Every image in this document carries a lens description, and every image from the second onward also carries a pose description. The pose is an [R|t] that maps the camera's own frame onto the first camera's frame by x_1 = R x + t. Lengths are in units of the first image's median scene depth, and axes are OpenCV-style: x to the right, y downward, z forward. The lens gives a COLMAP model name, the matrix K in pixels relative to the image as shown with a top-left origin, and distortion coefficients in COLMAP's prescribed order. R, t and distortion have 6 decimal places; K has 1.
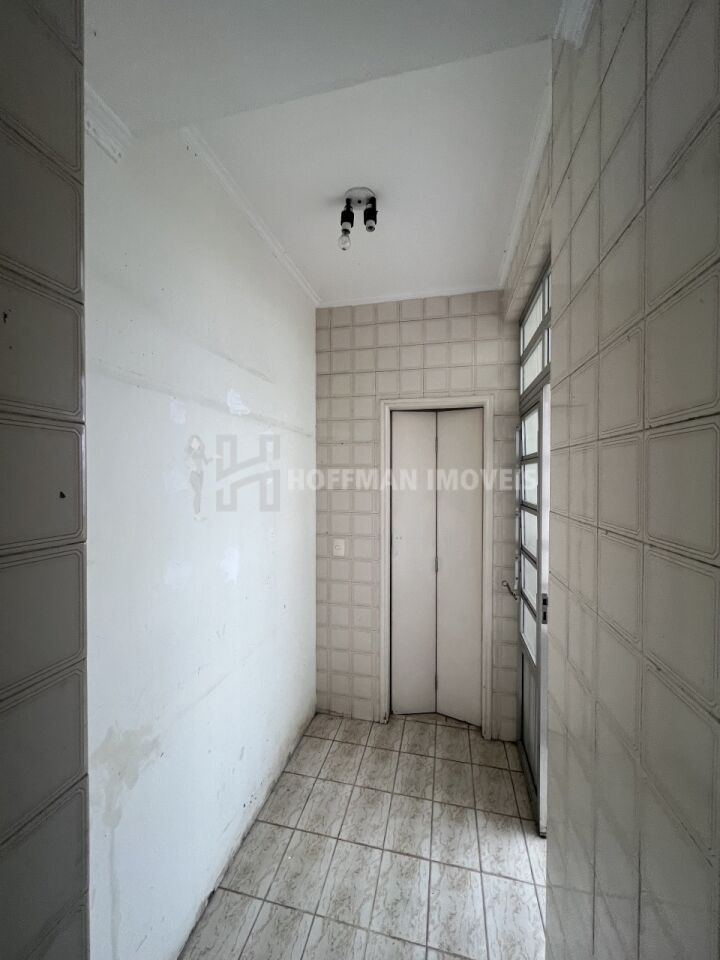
lens RADIAL K [[383.2, 0, 356.9], [0, 383.2, 480.0], [0, 0, 1]] dist [0.002072, -0.000391]
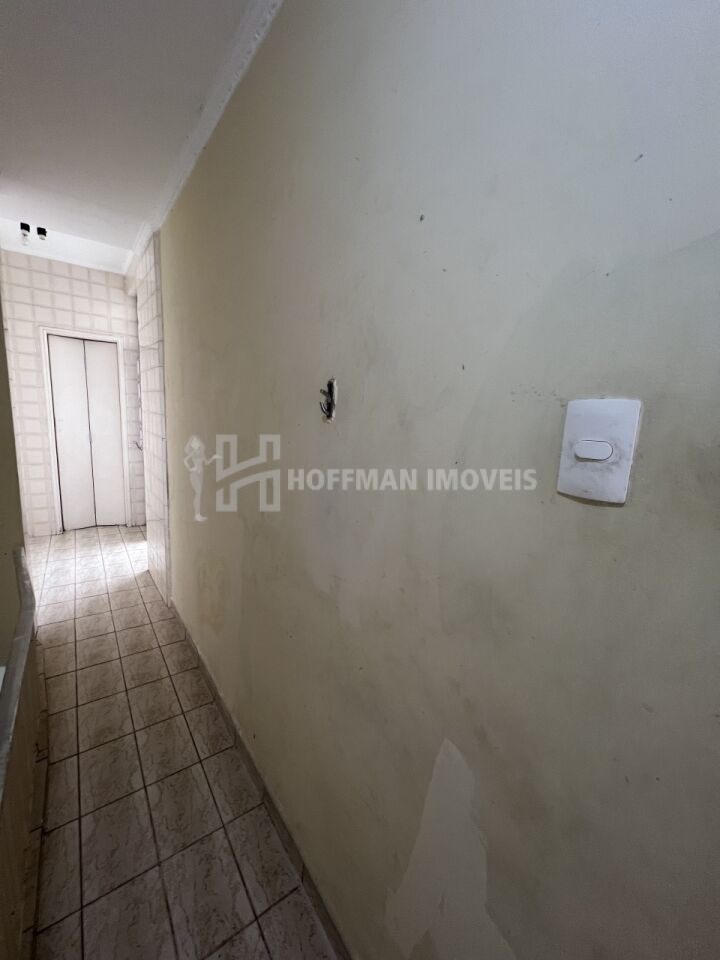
lens RADIAL K [[383.2, 0, 357.3], [0, 383.2, 480.2], [0, 0, 1]] dist [0.002072, -0.000391]
pose [[0.655098, -0.097888, 0.749176, -0.317797], [-0.048448, 0.984089, 0.170945, 0.069844], [-0.753989, -0.148282, 0.639932, -1.020248]]
